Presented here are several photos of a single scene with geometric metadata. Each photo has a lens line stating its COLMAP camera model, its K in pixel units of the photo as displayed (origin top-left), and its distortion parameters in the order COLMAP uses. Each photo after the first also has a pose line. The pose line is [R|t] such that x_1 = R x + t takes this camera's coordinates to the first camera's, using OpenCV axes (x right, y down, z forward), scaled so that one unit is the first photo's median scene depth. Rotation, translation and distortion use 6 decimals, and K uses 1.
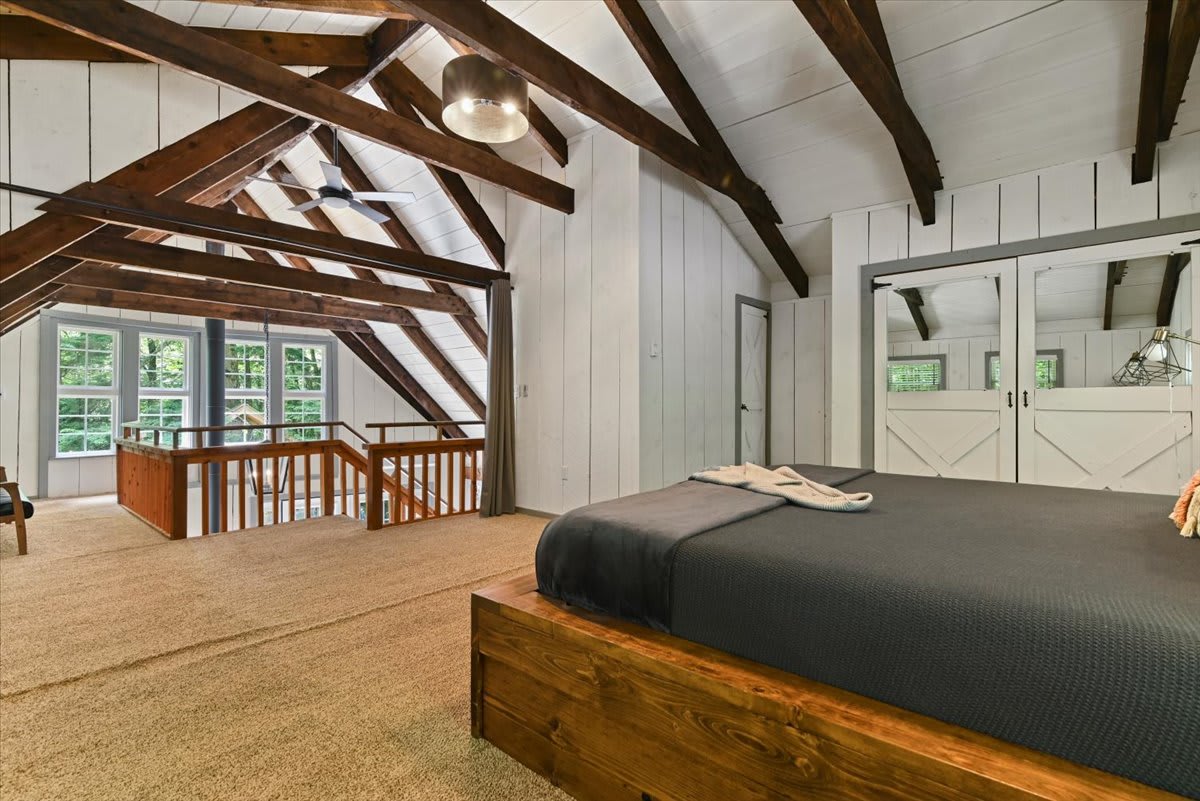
lens RADIAL K [[555.2, 0, 598.1], [0, 555.2, 404.3], [0, 0, 1]] dist [0.003085, -0.000712]
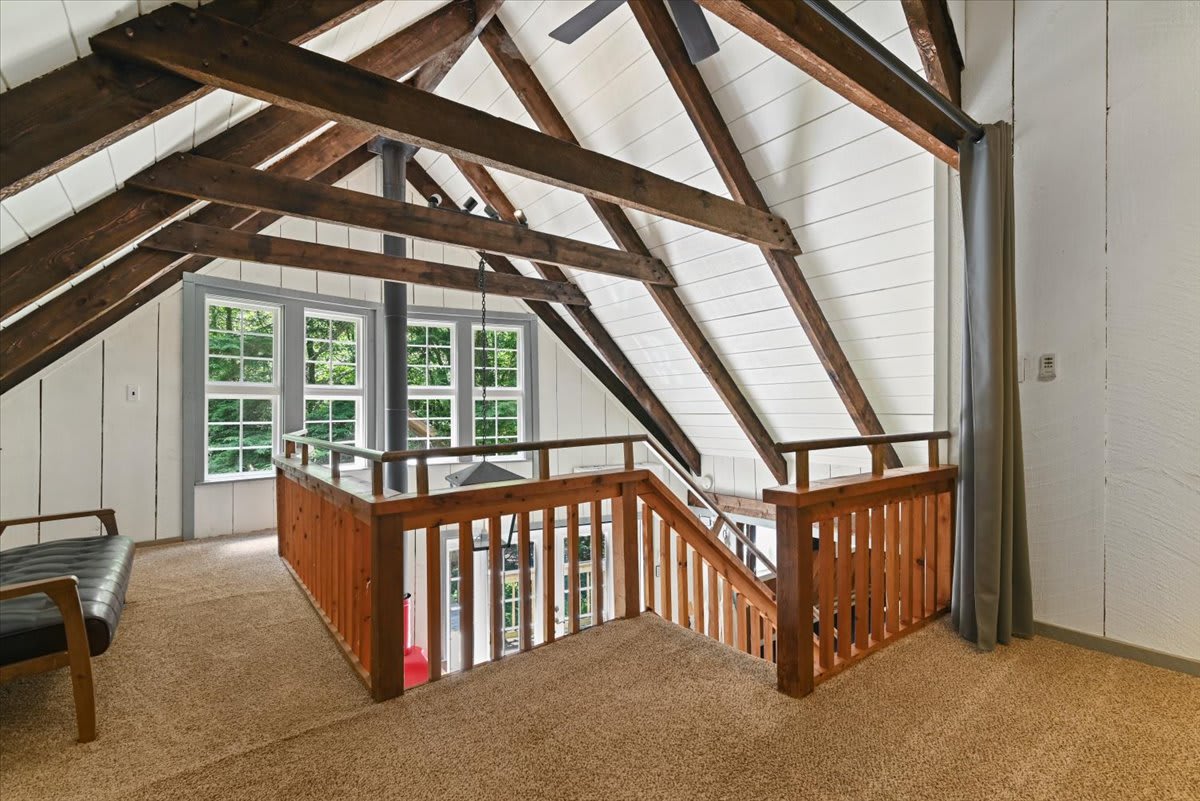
lens RADIAL K [[555.2, 0, 597.7], [0, 555.2, 406.6], [0, 0, 1]] dist [0.003085, -0.000712]
pose [[0.980413, -0.009642, -0.196715, -0.343063], [0.009231, 0.999953, -0.003004, 0.005450], [0.196735, 0.001129, 0.980456, 0.406904]]
